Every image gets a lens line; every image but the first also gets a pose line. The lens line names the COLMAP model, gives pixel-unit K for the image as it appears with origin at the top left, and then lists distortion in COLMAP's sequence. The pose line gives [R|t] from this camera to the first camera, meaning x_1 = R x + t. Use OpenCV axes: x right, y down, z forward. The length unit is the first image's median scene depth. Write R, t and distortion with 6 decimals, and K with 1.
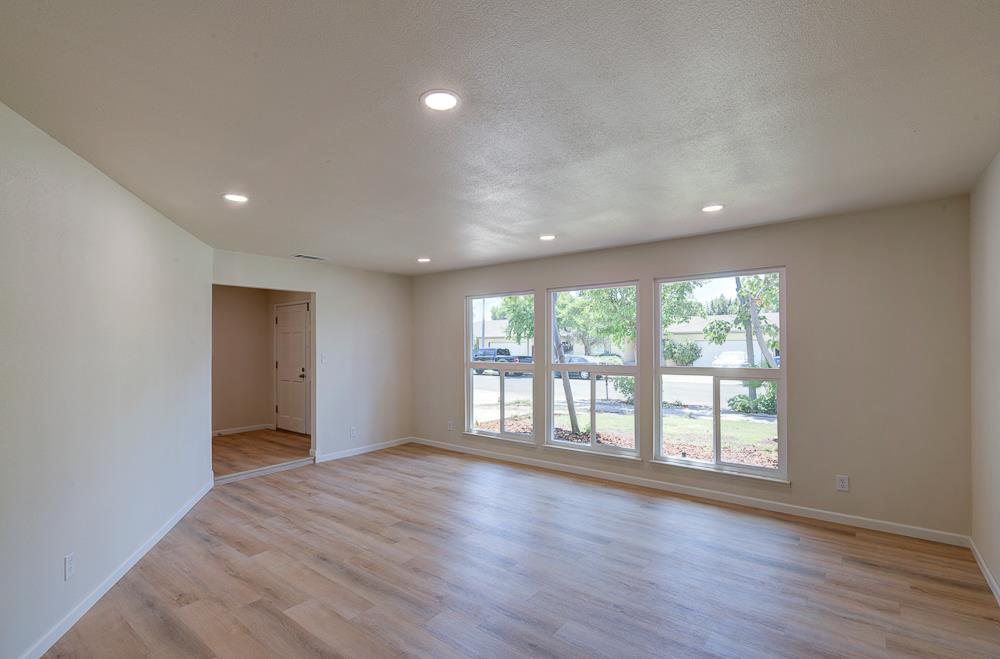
lens RADIAL K [[449.1, 0, 500.0], [0, 449.1, 329.5], [0, 0, 1]] dist [-0.005035, -0.000101]
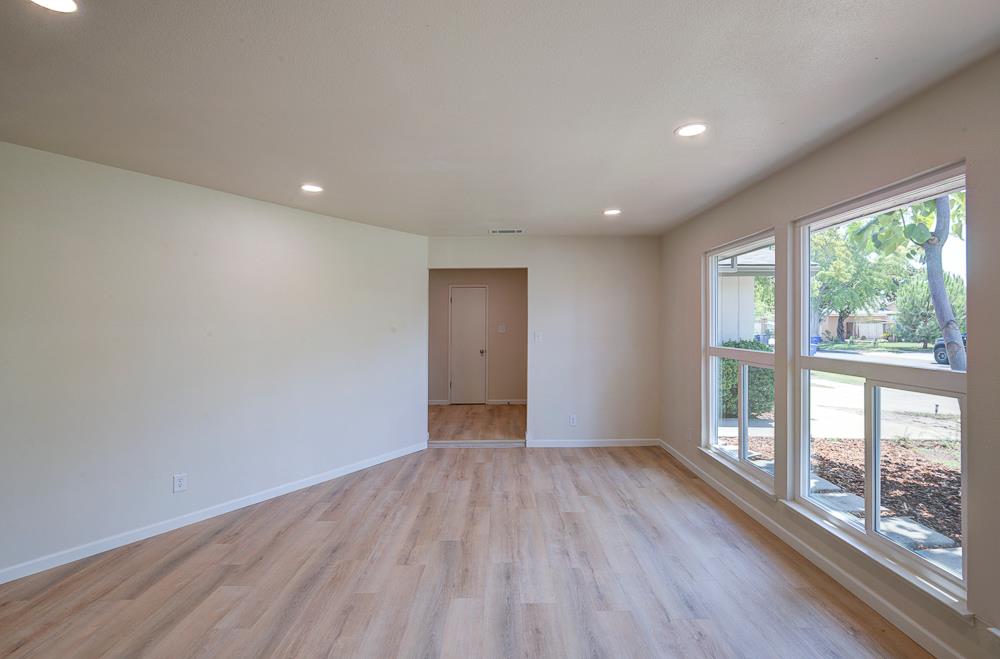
lens RADIAL K [[447.6, 0, 526.6], [0, 447.6, 320.9], [0, 0, 1]] dist [-0.003325, -0.000133]
pose [[0.633264, -0.006032, -0.773912, 0.385959], [0.027630, 0.999508, 0.014818, 0.019446], [0.773442, -0.030767, 0.633119, 0.481203]]
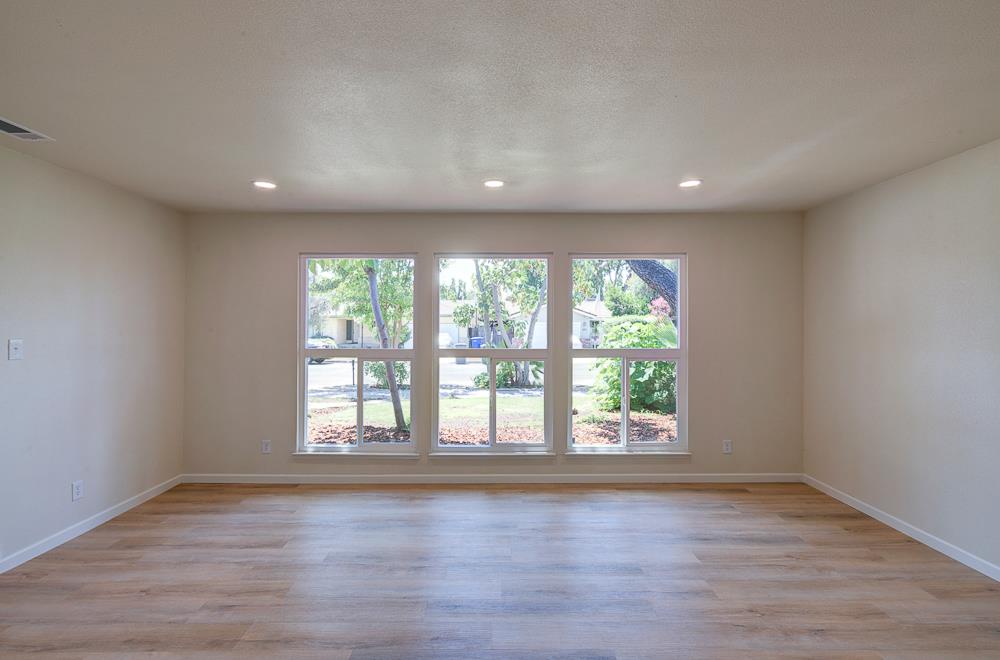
lens RADIAL K [[438.8, 0, 499.4], [0, 438.8, 325.7], [0, 0, 1]] dist [-0.001515, 0.000698]
pose [[0.791753, 0.005846, 0.610813, -0.322399], [-0.025222, 0.999414, 0.023128, 0.016544], [-0.610320, -0.033718, 0.791437, 0.394126]]
